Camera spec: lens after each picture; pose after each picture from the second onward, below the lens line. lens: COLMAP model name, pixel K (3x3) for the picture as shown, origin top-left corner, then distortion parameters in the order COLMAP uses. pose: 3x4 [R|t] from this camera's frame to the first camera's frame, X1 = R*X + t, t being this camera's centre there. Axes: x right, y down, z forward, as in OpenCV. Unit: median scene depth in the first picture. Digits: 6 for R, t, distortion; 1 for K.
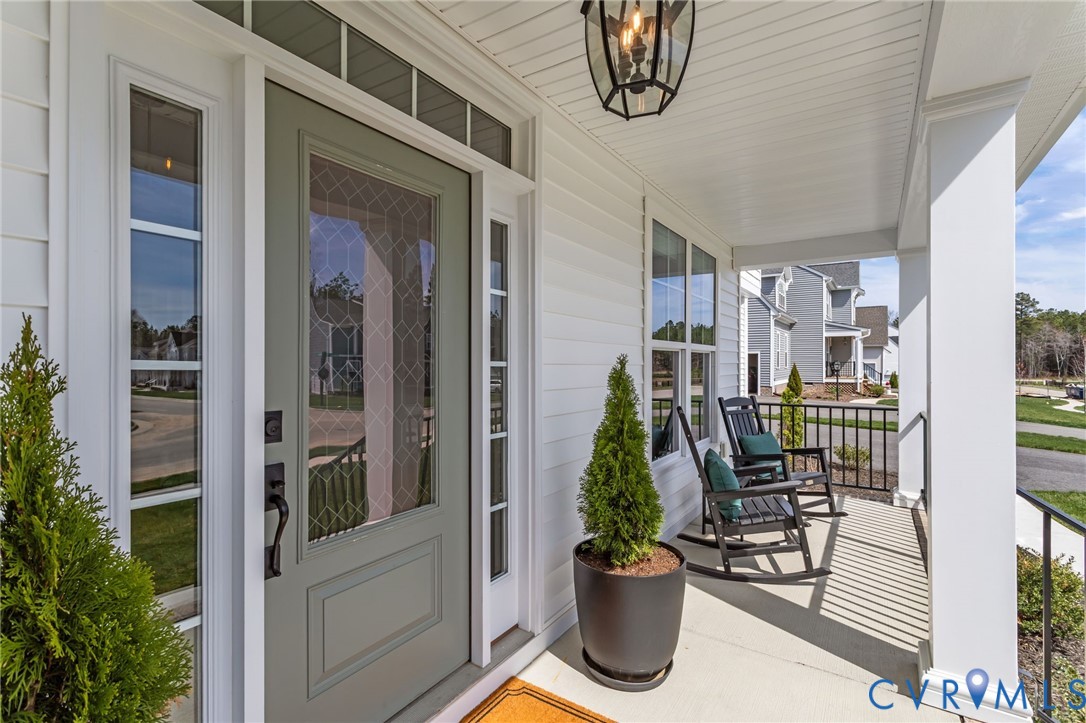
lens RADIAL K [[515.6, 0, 542.5], [0, 515.6, 362.4], [0, 0, 1]] dist [0.003354, -0.000137]
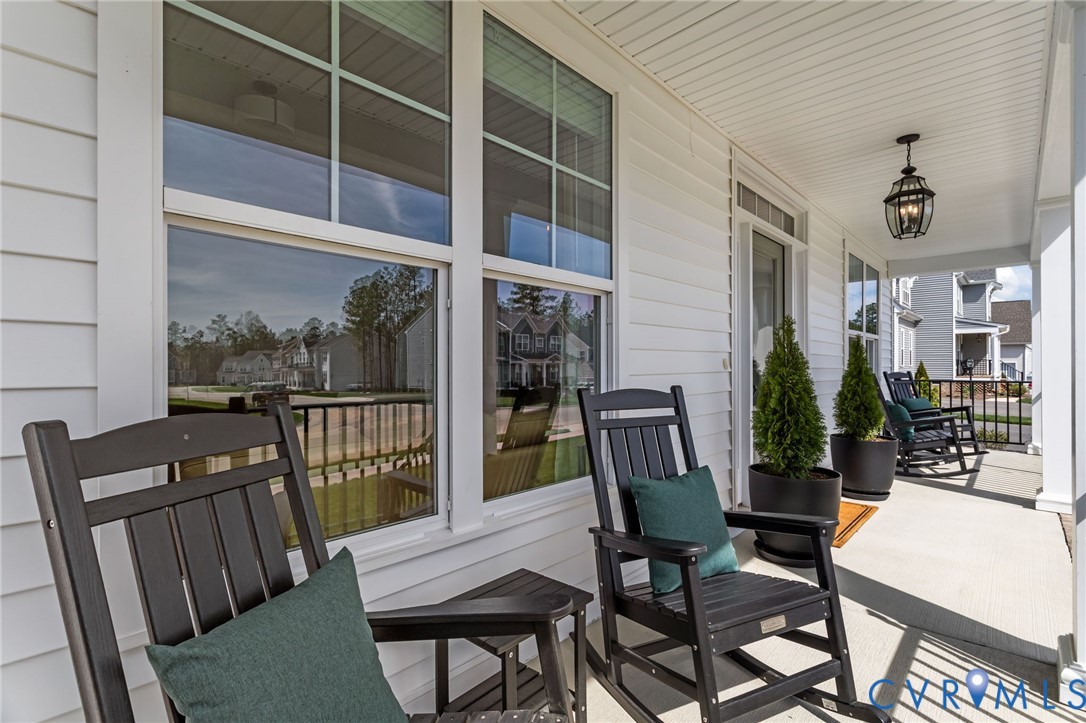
lens RADIAL K [[515.6, 0, 542.0], [0, 515.6, 362.9], [0, 0, 1]] dist [0.003354, -0.000137]
pose [[0.985584, -0.002456, -0.169168, -0.053743], [0.001771, 0.999990, -0.004199, 0.007854], [0.169177, 0.003839, 0.985578, -0.086124]]
